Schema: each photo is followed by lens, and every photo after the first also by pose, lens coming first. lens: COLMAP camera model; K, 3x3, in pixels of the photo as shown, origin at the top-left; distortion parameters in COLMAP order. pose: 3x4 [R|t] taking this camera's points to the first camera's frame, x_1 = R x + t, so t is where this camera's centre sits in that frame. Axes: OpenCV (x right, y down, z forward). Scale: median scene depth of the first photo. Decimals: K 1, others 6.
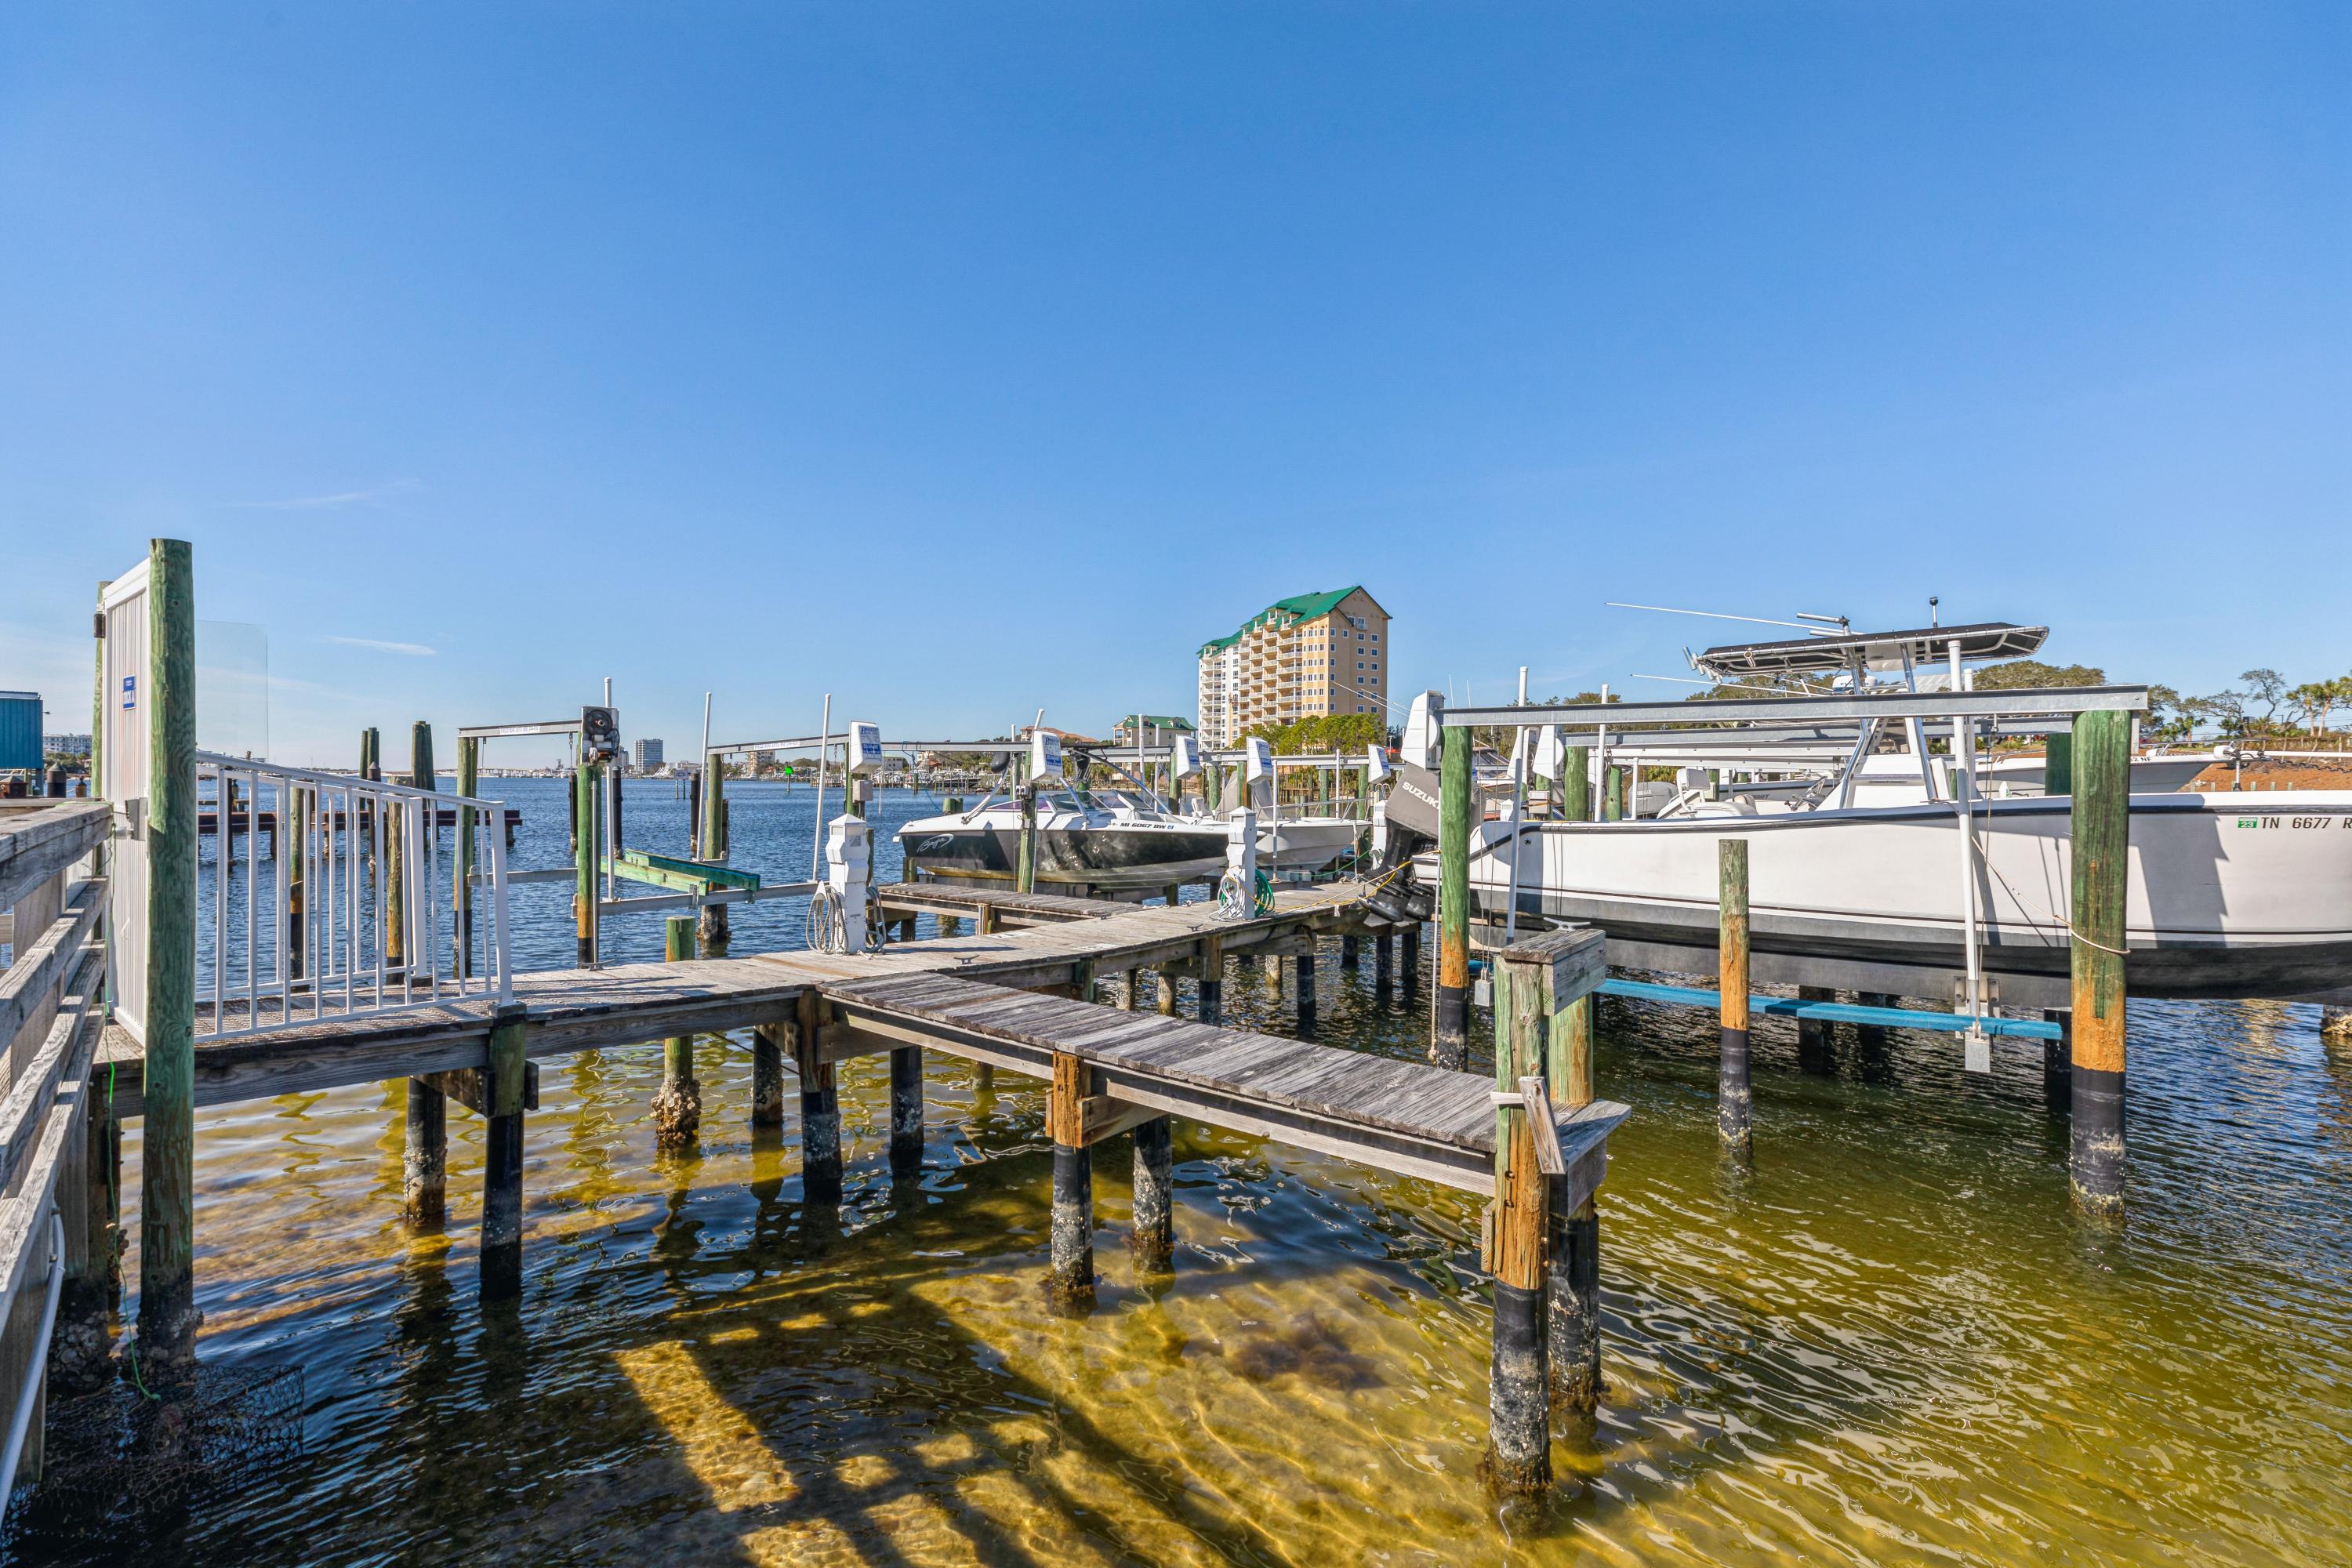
lens RADIAL K [[1054.0, 0, 1176.7], [0, 1054.0, 784.7], [0, 0, 1]] dist [0.002957, -0.000473]
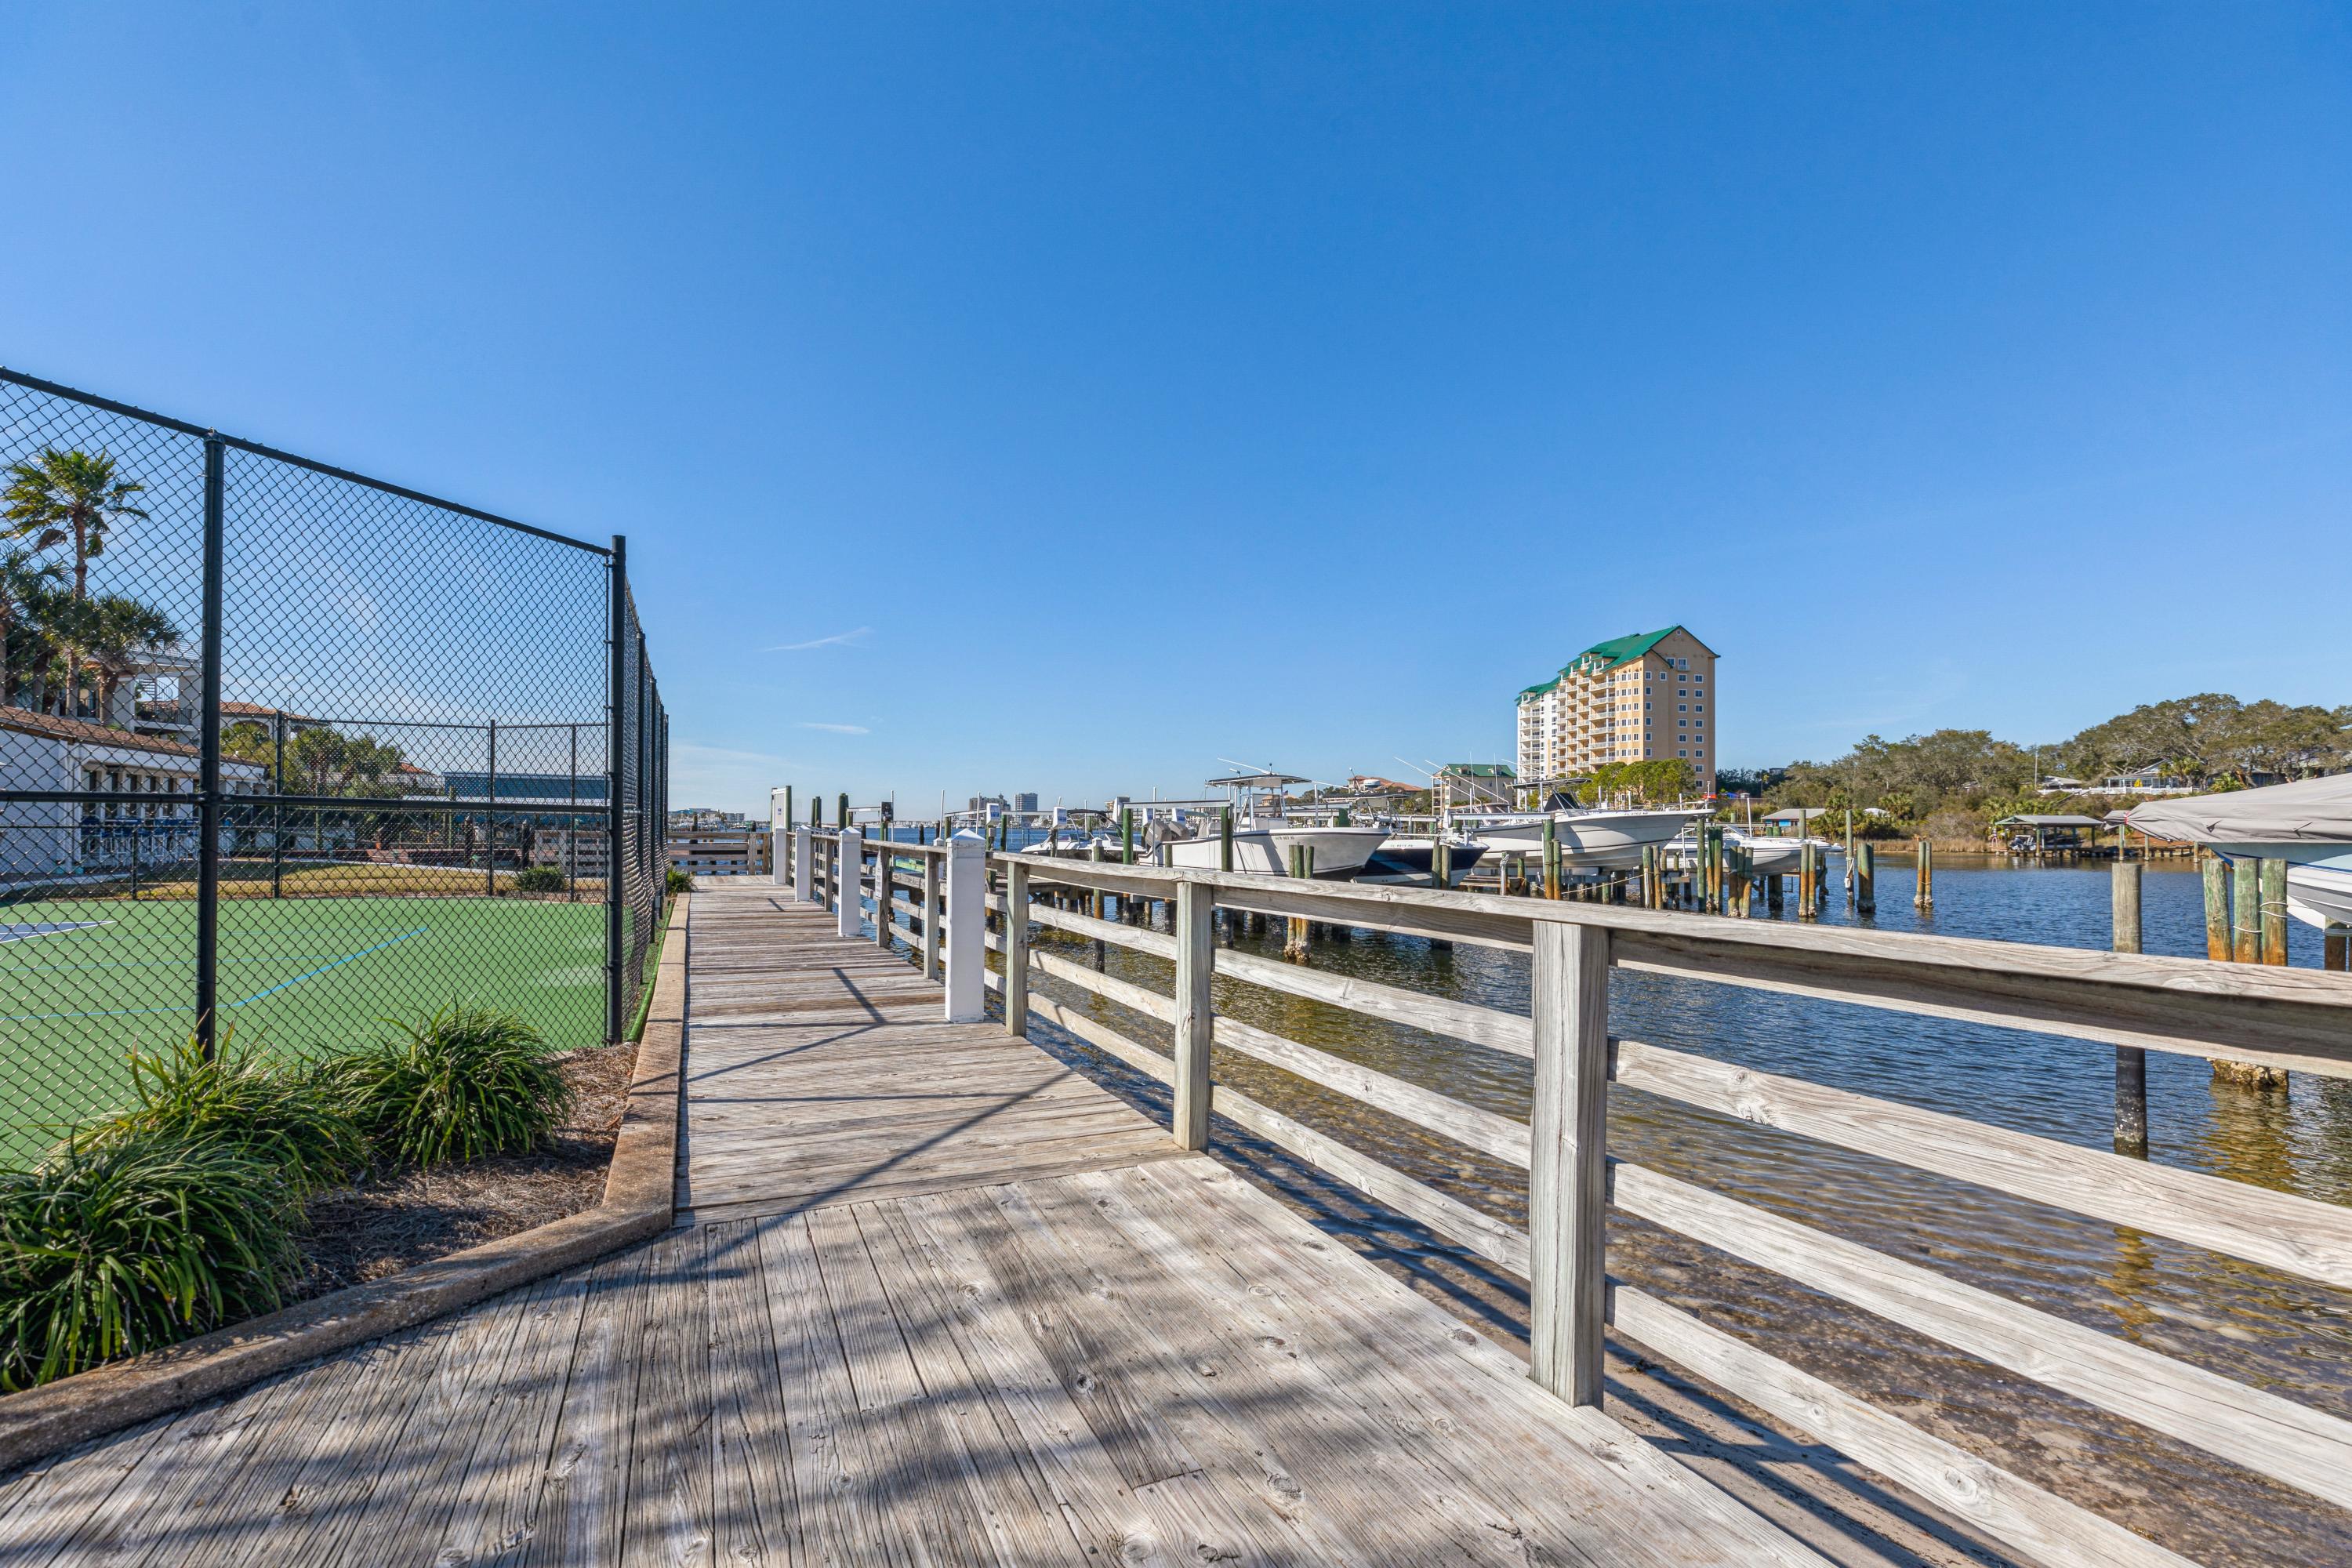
lens RADIAL K [[1084.4, 0, 1156.7], [0, 1084.4, 809.9], [0, 0, 1]] dist [0.003335, 0.000281]
pose [[0.937171, -0.007848, -0.348783, 0.983420], [0.000422, 0.999772, -0.021363, 0.008992], [0.348871, 0.019874, 0.936960, -1.269112]]
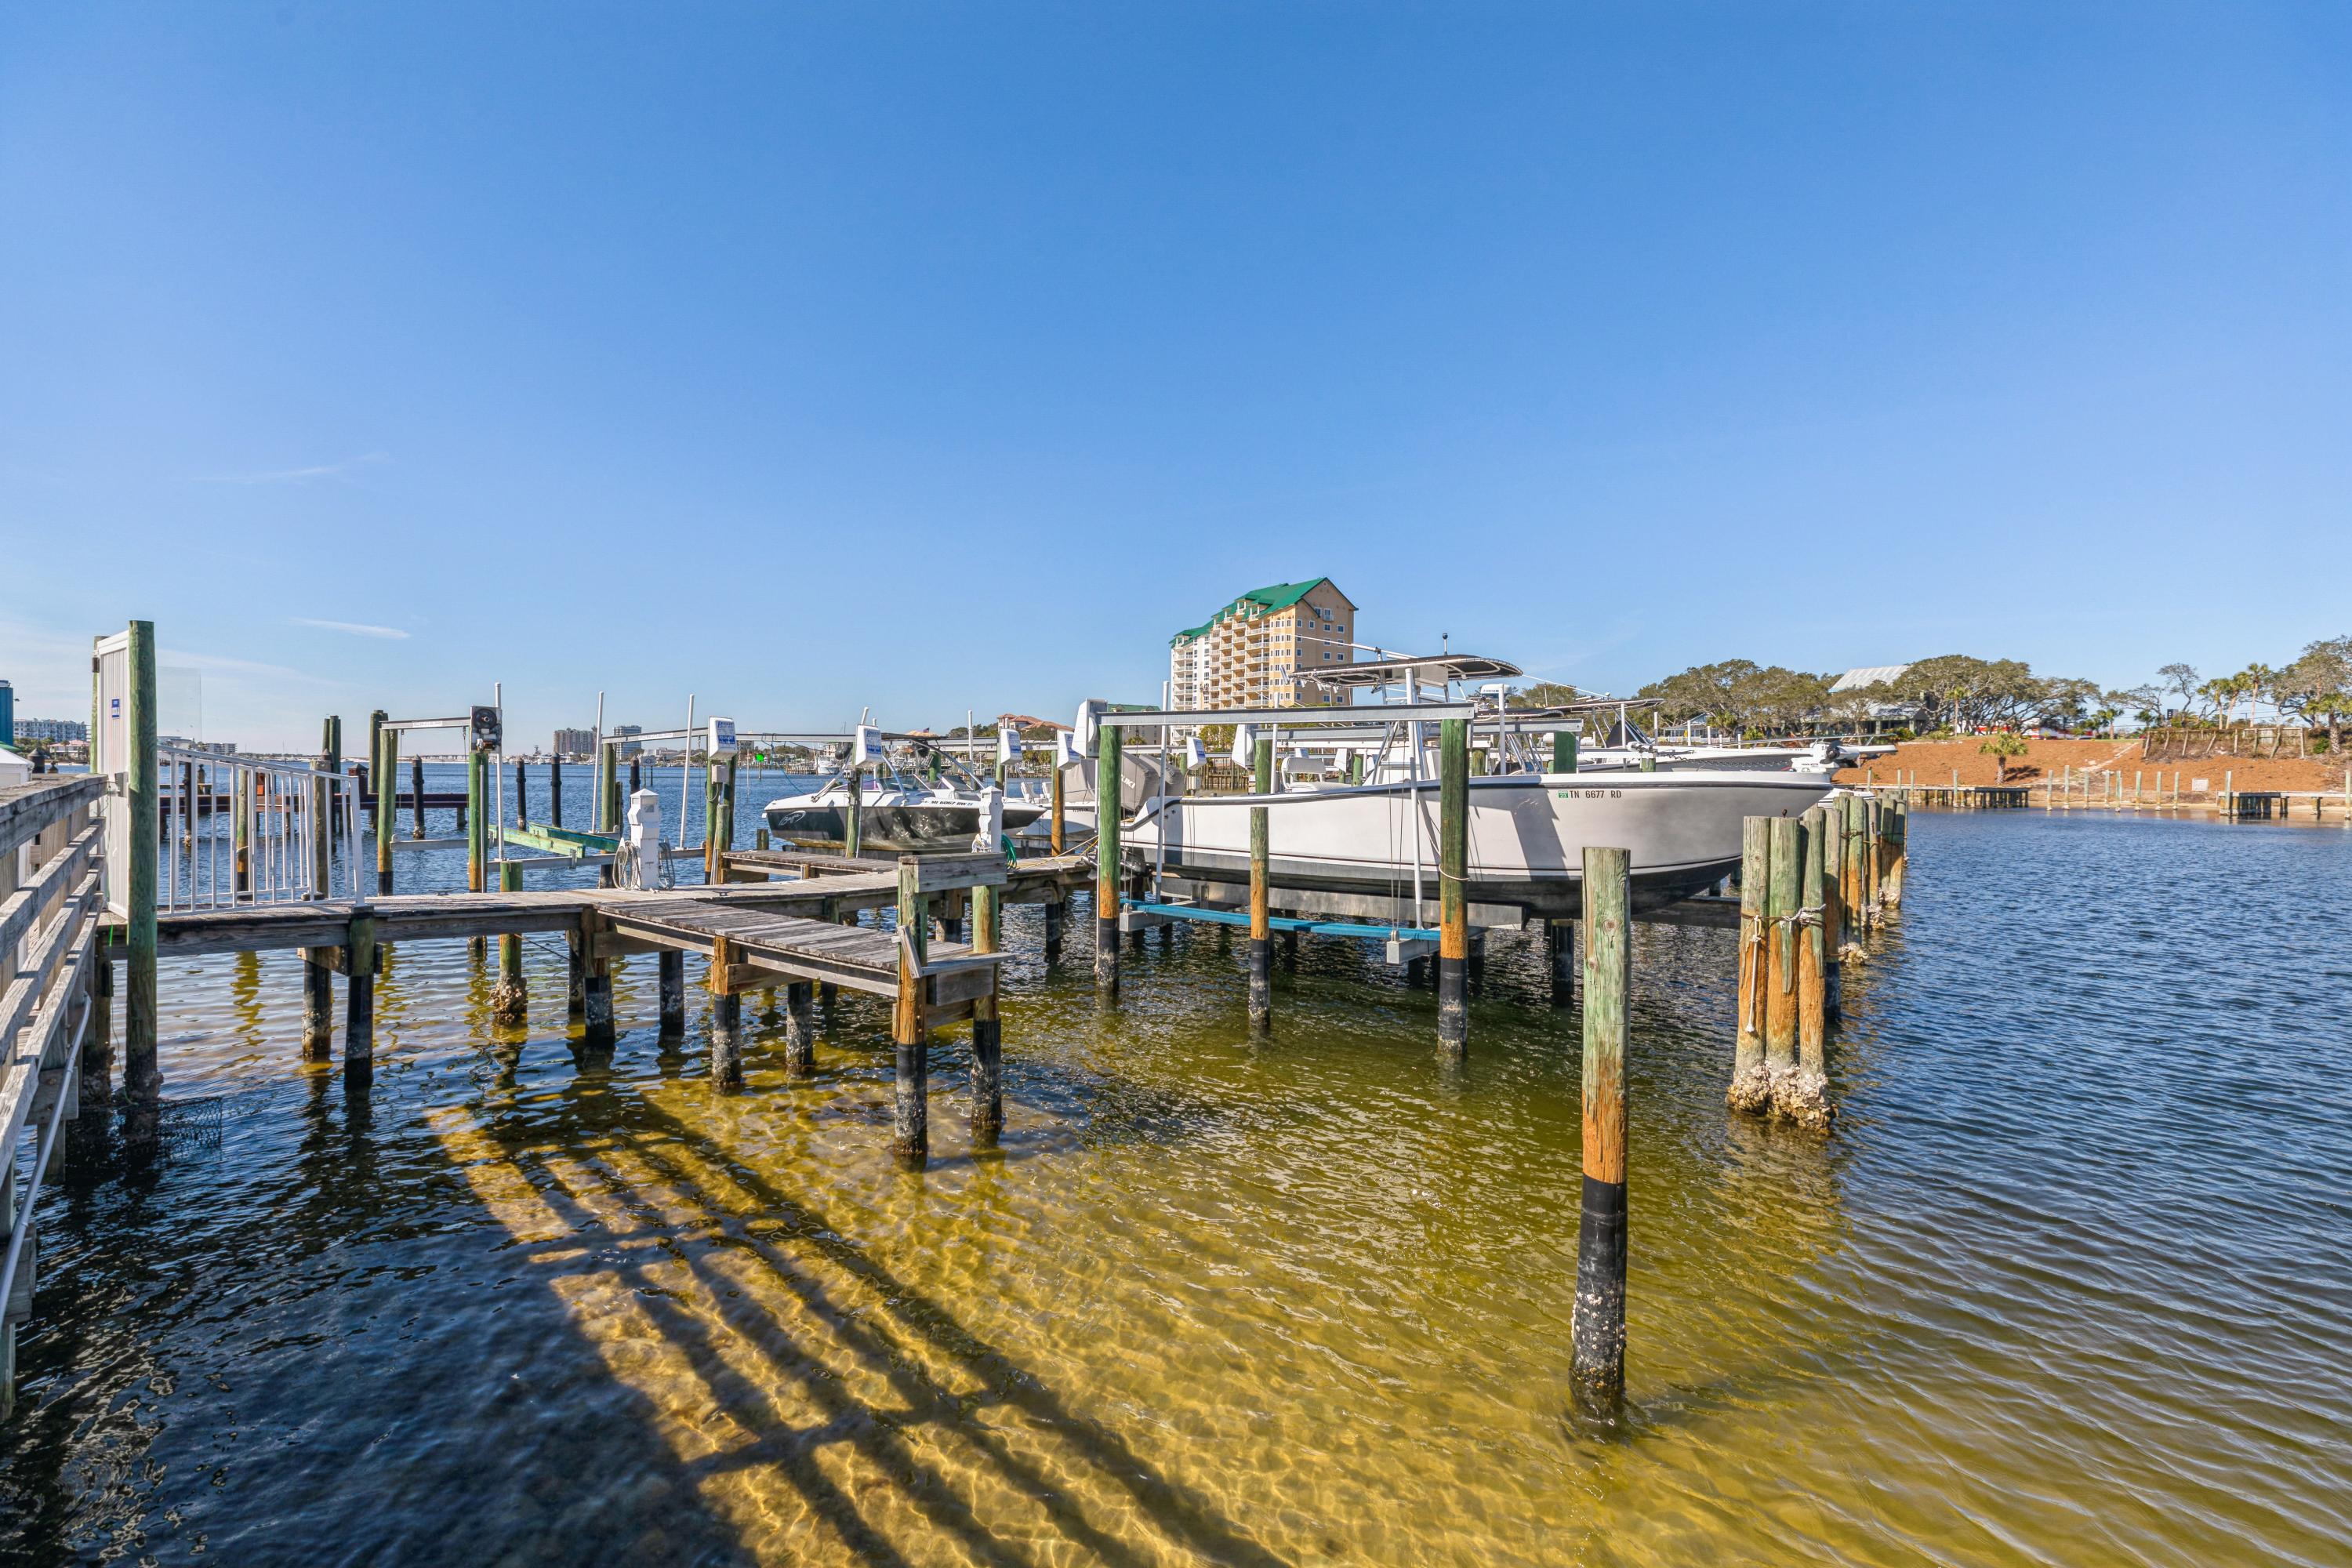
lens RADIAL K [[1054.0, 0, 1184.1], [0, 1054.0, 781.2], [0, 0, 1]] dist [0.002957, -0.000473]
pose [[0.999784, 0.002015, 0.020696, 0.218786], [-0.002181, 0.999966, 0.007984, 0.003189], [-0.020679, -0.008027, 0.999754, -0.233292]]
